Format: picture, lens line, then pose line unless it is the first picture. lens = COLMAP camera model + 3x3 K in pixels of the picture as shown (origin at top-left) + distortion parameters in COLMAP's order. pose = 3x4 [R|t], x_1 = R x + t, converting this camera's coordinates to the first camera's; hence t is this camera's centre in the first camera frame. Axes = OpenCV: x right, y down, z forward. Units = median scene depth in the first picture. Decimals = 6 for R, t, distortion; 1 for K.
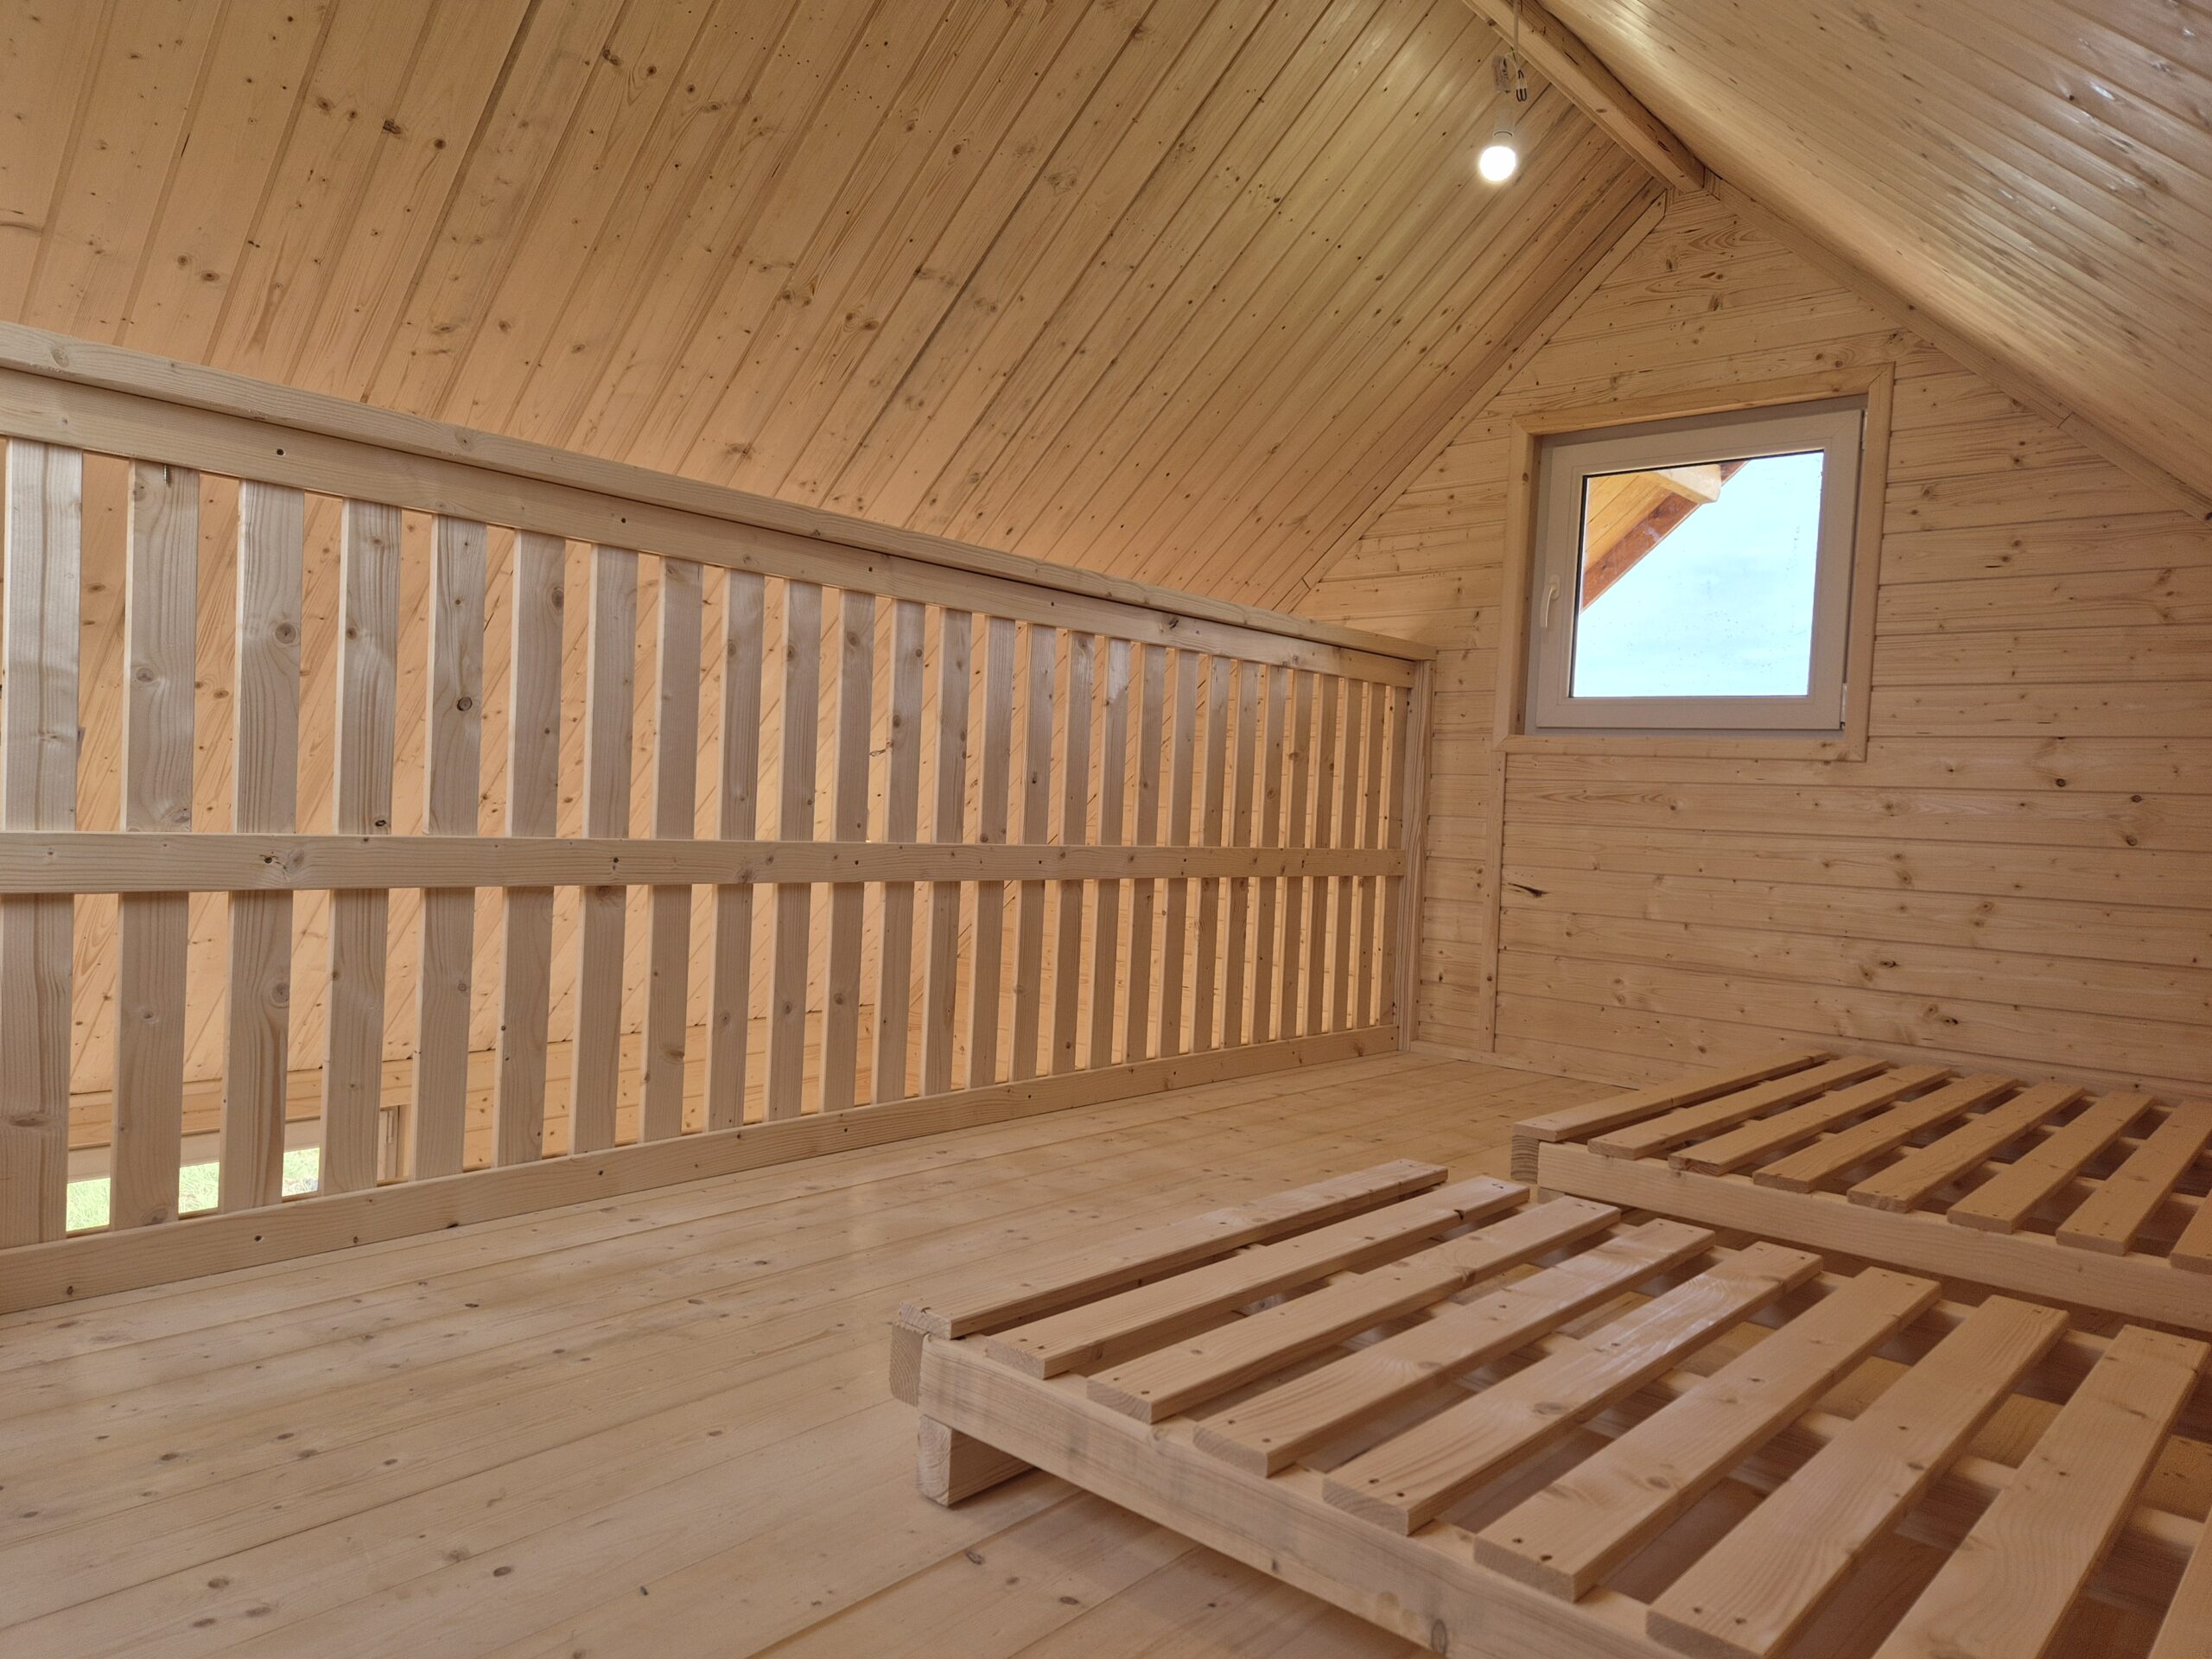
lens RADIAL K [[1482.0, 0, 1099.9], [0, 1482.0, 834.9], [0, 0, 1]] dist [0.055074, -0.044904]
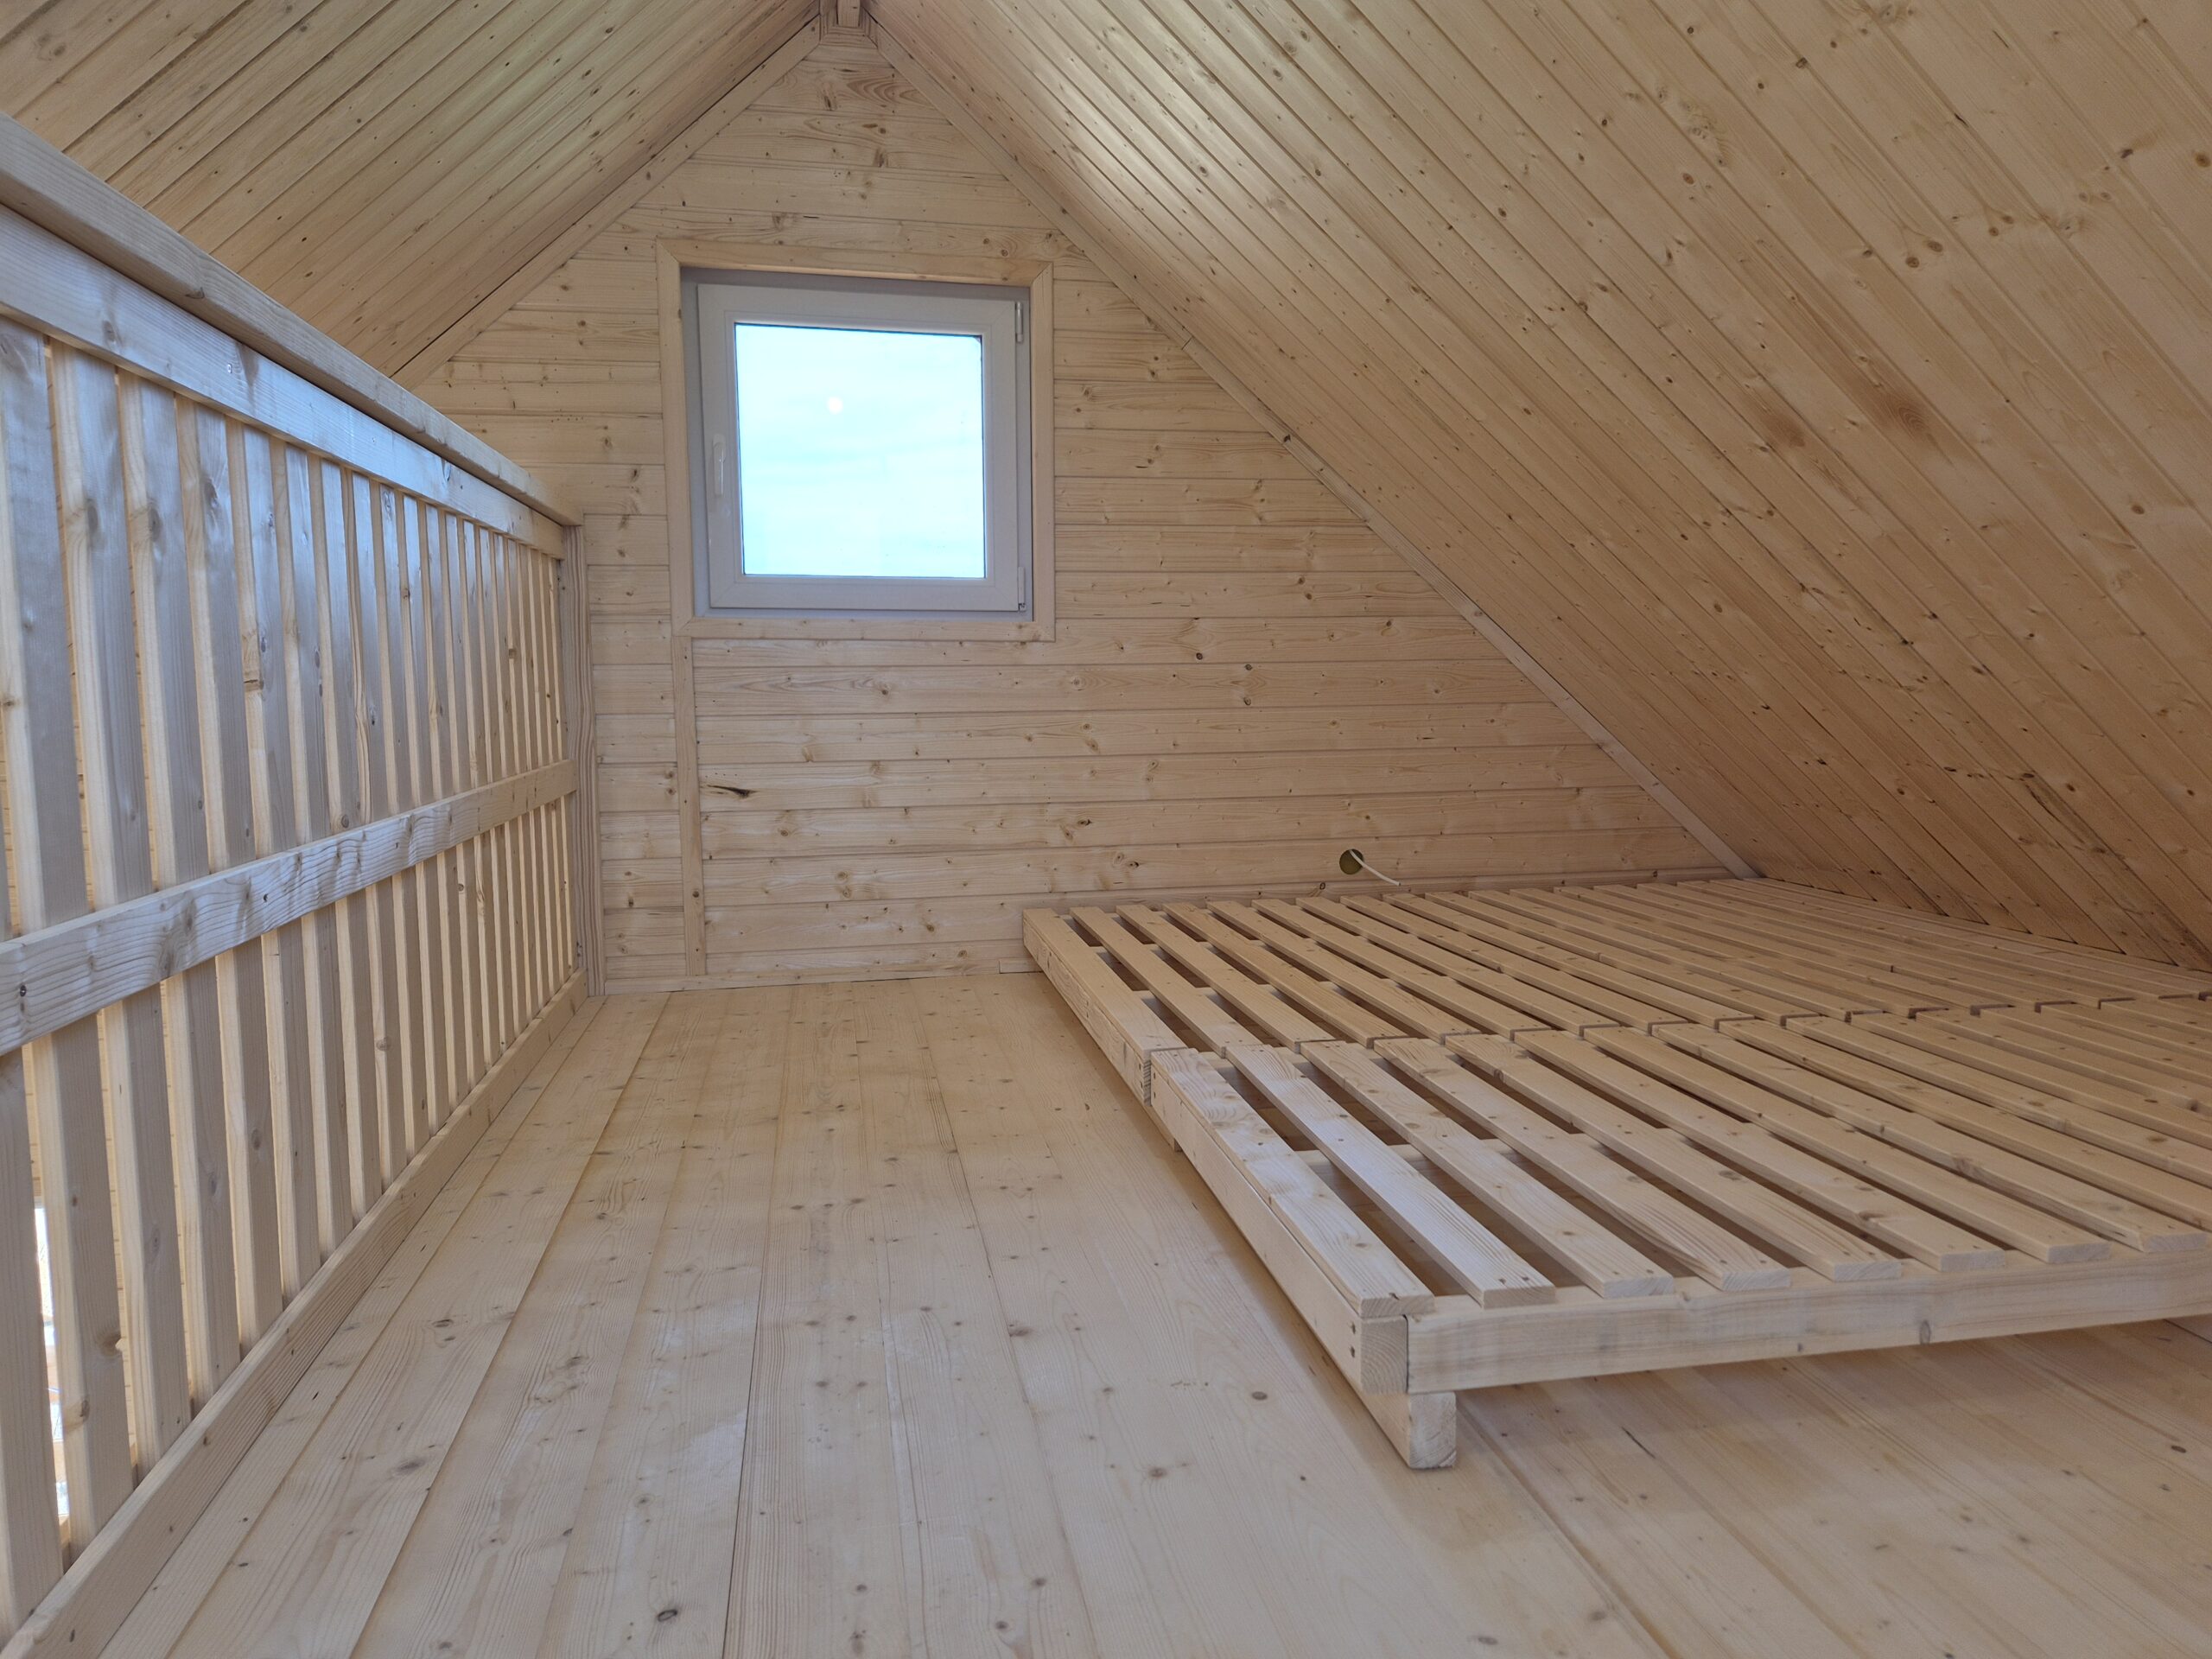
lens RADIAL K [[1482.0, 0, 1107.5], [0, 1482.0, 826.1], [0, 0, 1]] dist [0.055074, -0.044904]
pose [[0.601611, -0.134237, 0.787429, -0.298193], [0.053190, 0.990323, 0.128187, -0.046704], [-0.797017, -0.035235, 0.602929, 0.283979]]
